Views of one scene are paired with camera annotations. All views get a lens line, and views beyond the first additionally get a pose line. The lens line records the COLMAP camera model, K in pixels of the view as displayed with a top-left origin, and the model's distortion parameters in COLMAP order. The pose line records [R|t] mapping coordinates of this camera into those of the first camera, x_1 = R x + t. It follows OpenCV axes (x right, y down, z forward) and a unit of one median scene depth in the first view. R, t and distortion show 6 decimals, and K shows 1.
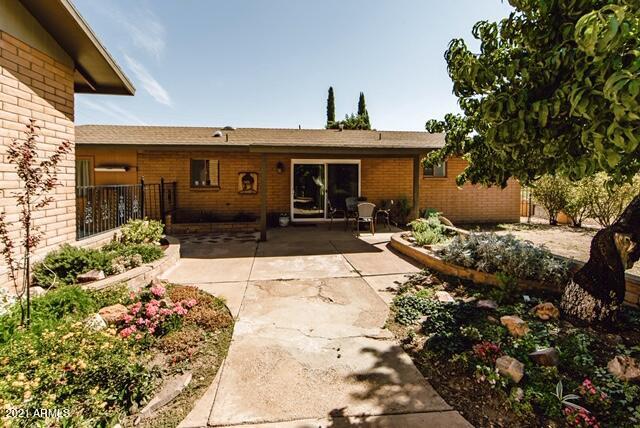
lens RADIAL K [[250.4, 0, 320.0], [0, 250.4, 214.0], [0, 0, 1]] dist [-0.000254, -0.000022]
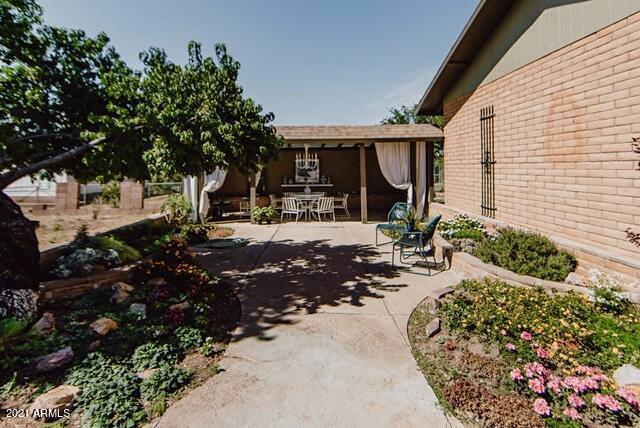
lens RADIAL K [[250.4, 0, 320.0], [0, 250.4, 214.0], [0, 0, 1]] dist [-0.000254, -0.000022]
pose [[-0.990538, -0.031294, 0.133624, -0.153712], [0.012398, 0.949270, 0.314217, -0.266923], [-0.136678, 0.312900, -0.939900, 1.976841]]
